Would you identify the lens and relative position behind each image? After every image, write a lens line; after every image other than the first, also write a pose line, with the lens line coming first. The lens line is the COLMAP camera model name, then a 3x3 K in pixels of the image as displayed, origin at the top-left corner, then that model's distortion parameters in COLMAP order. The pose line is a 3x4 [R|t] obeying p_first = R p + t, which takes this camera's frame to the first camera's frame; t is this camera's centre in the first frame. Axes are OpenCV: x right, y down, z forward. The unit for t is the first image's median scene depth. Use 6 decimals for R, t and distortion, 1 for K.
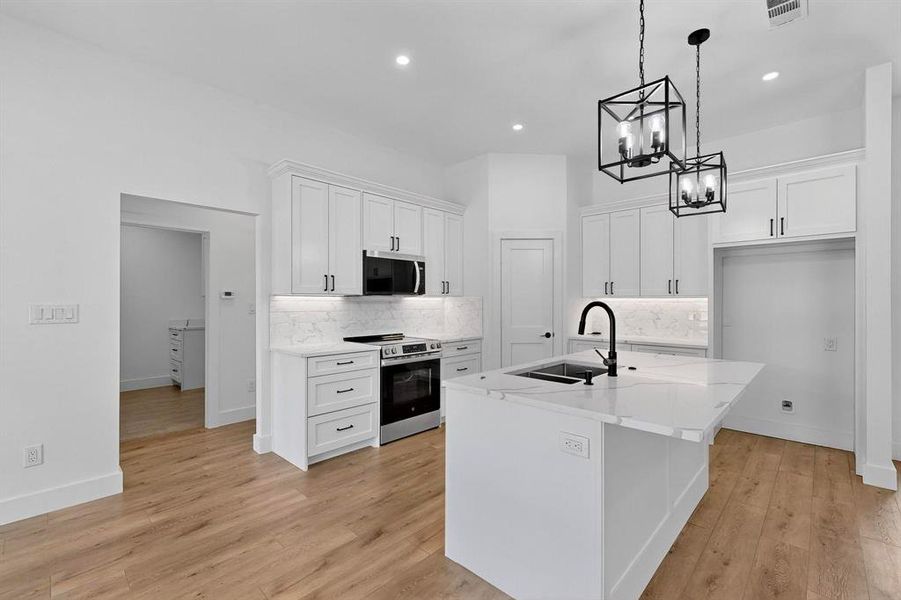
lens RADIAL K [[392.4, 0, 450.5], [0, 392.4, 300.0], [0, 0, 1]] dist [0.000110, 0.000402]
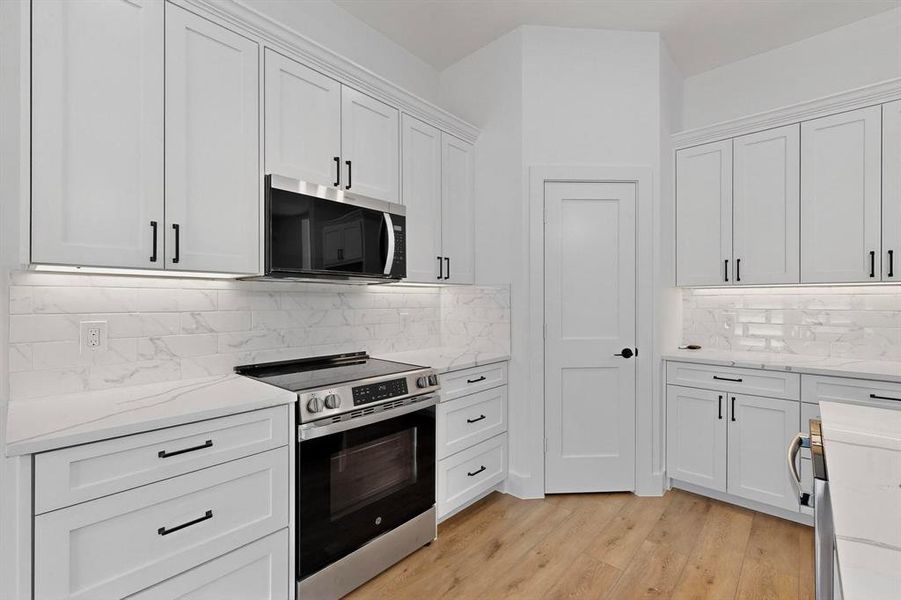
lens RADIAL K [[392.4, 0, 450.5], [0, 392.4, 300.0], [0, 0, 1]] dist [0.000110, 0.000402]
pose [[0.999665, -0.000586, 0.025895, -0.021056], [0.000525, 0.999997, 0.002347, 0.014249], [-0.025896, -0.002332, 0.999662, 0.526492]]
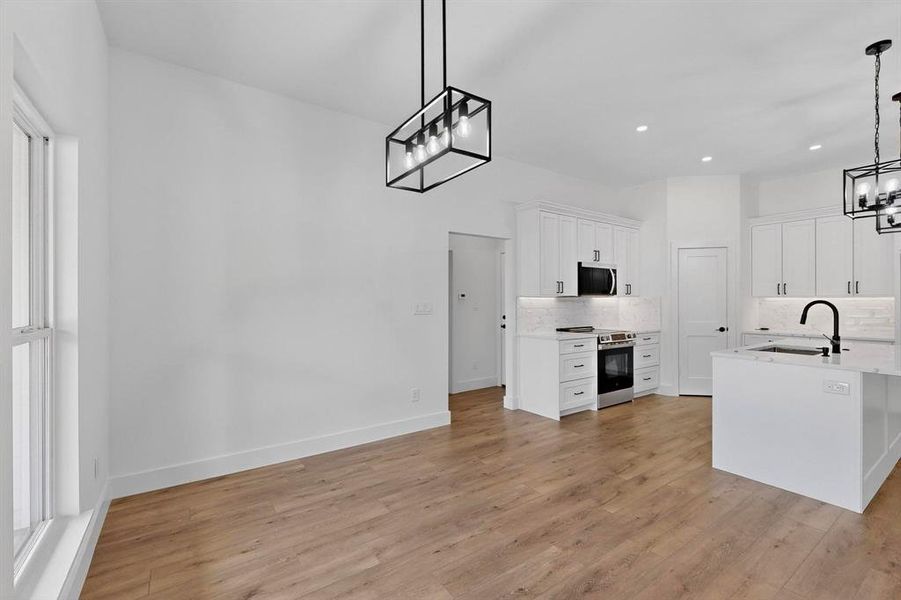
lens RADIAL K [[392.4, 0, 450.5], [0, 392.4, 300.0], [0, 0, 1]] dist [0.000110, 0.000402]
pose [[0.980099, -0.002782, -0.198492, -0.369869], [0.002836, 0.999996, -0.000014, -0.000112], [0.198491, -0.000550, 0.980103, -0.364736]]
